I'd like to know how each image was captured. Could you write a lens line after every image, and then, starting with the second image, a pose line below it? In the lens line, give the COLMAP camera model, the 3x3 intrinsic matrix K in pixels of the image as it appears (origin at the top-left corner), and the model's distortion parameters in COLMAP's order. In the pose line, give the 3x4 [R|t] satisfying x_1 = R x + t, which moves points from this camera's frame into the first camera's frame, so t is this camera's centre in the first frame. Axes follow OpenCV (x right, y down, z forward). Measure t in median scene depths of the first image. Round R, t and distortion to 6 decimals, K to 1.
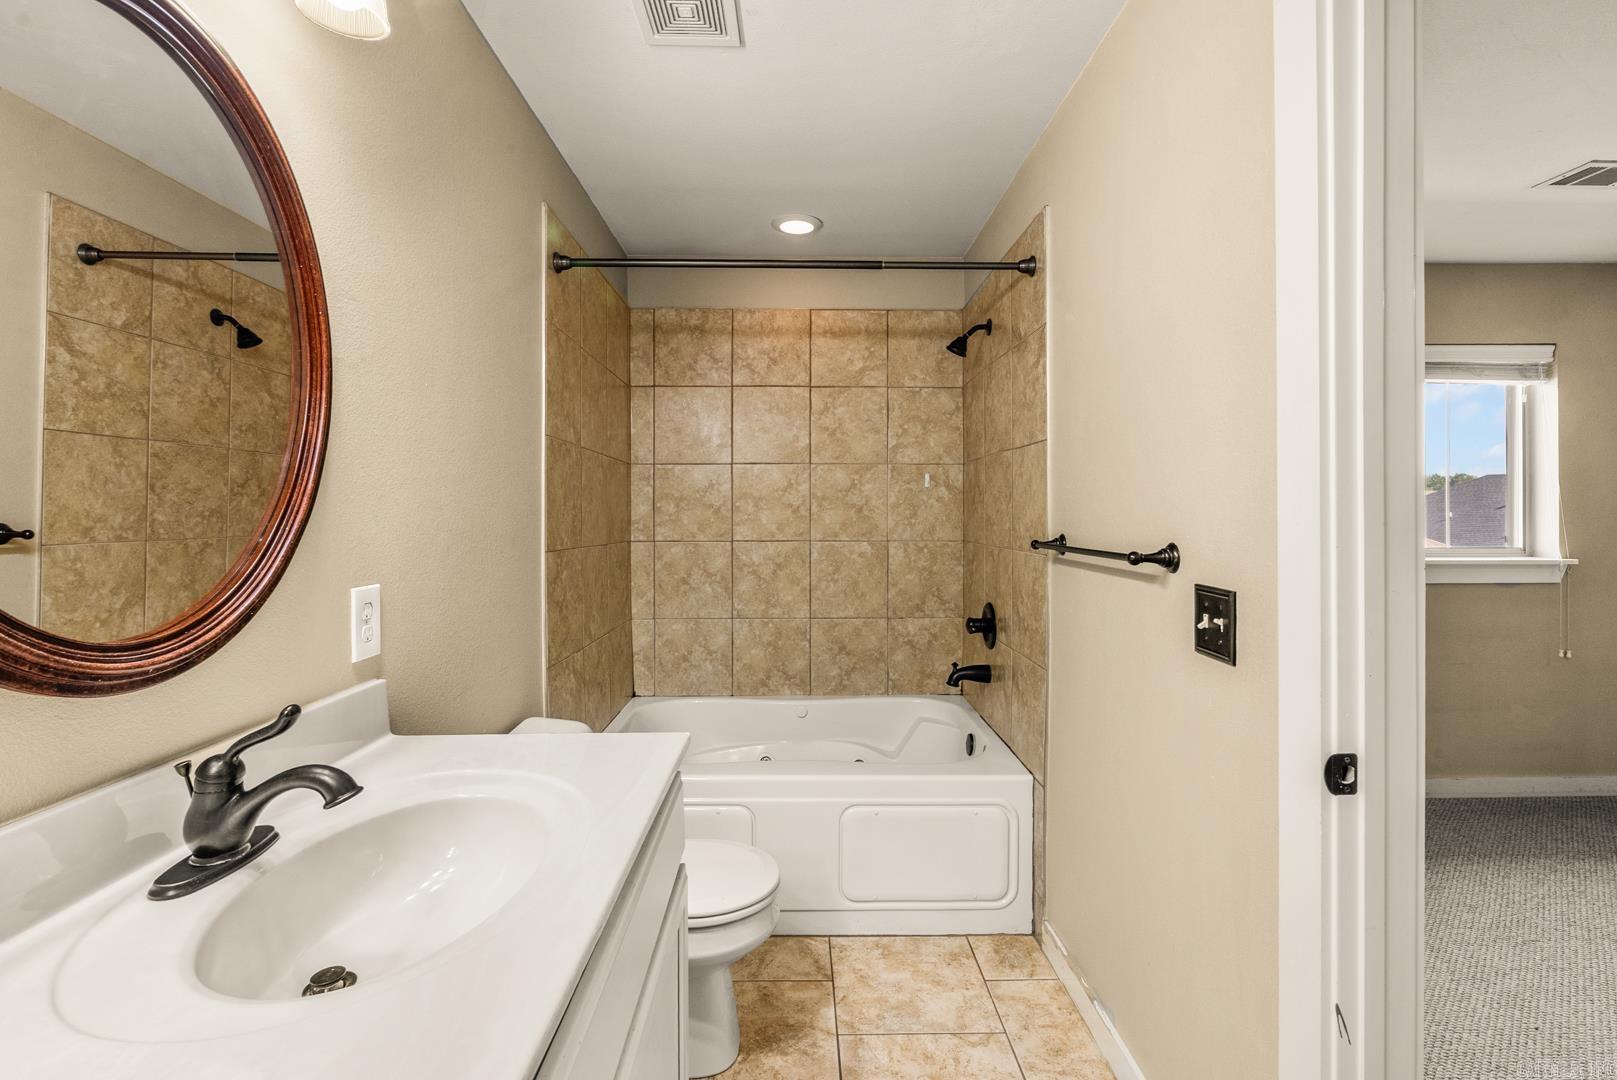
lens RADIAL K [[719.5, 0, 810.0], [0, 719.5, 530.8], [0, 0, 1]] dist [-0.008483, 0.000591]
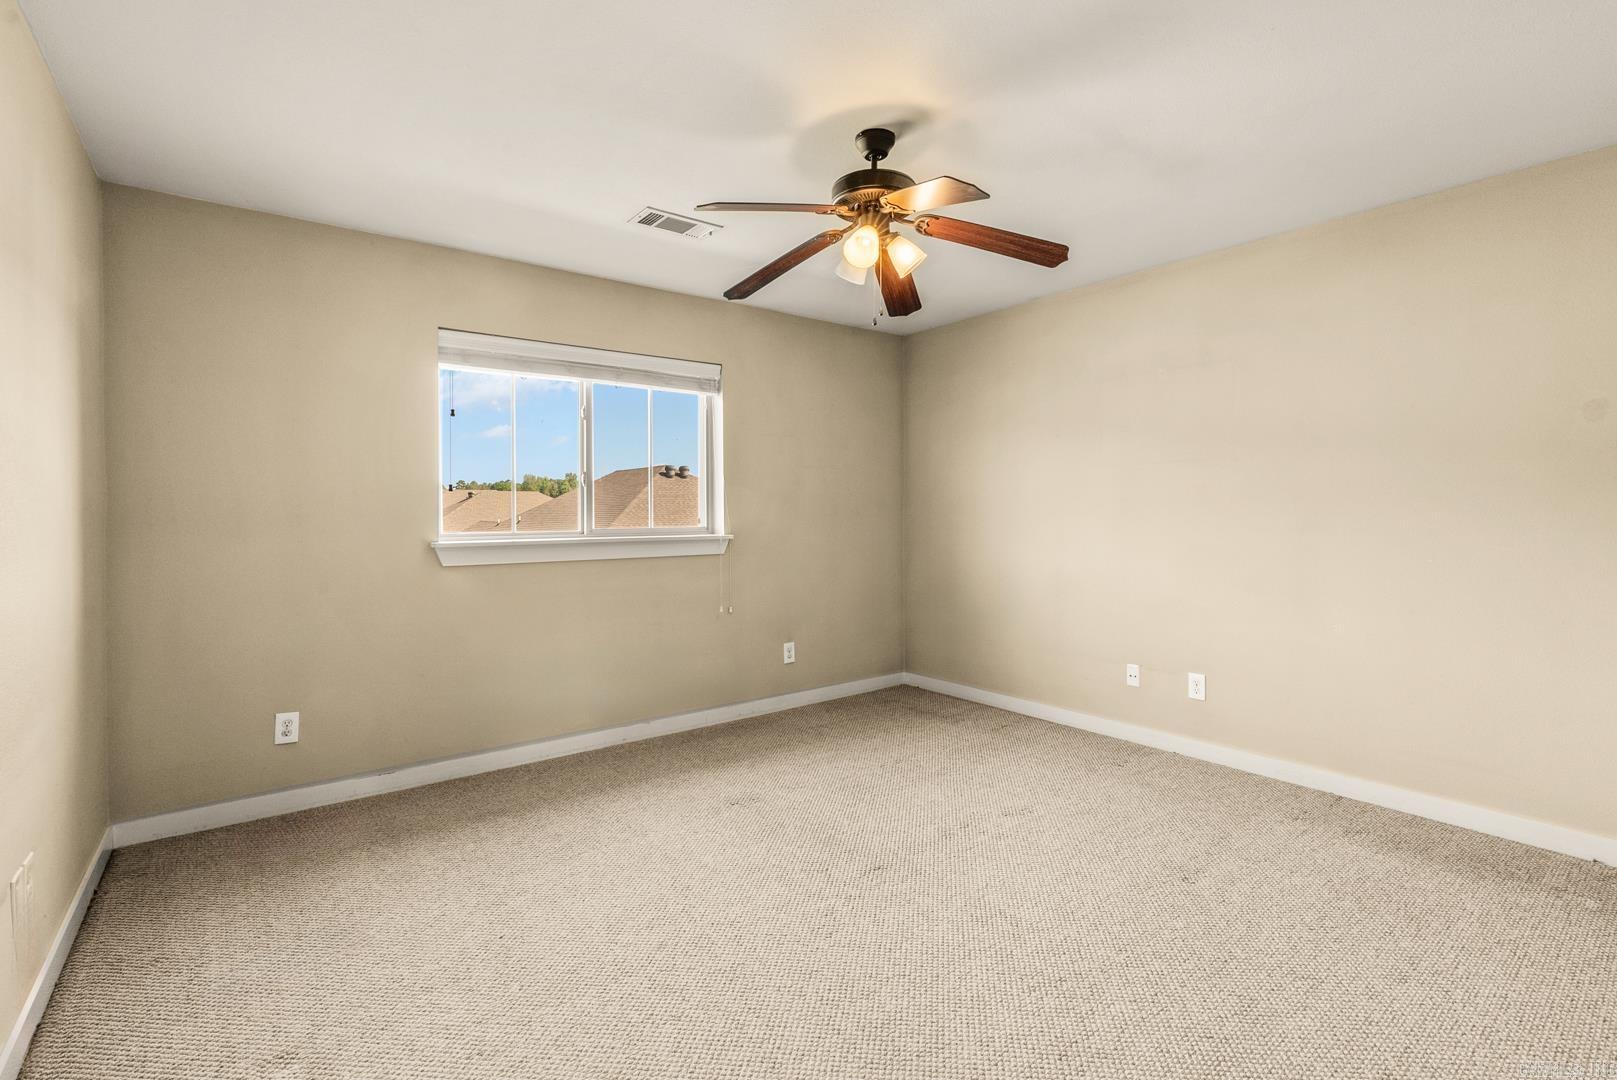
lens RADIAL K [[719.5, 0, 812.1], [0, 719.5, 529.2], [0, 0, 1]] dist [-0.008483, 0.000591]
pose [[0.799003, -0.007909, 0.601275, 0.403333], [0.012459, 0.999917, -0.003403, 0.035087], [-0.601198, 0.010211, 0.799035, -0.111987]]
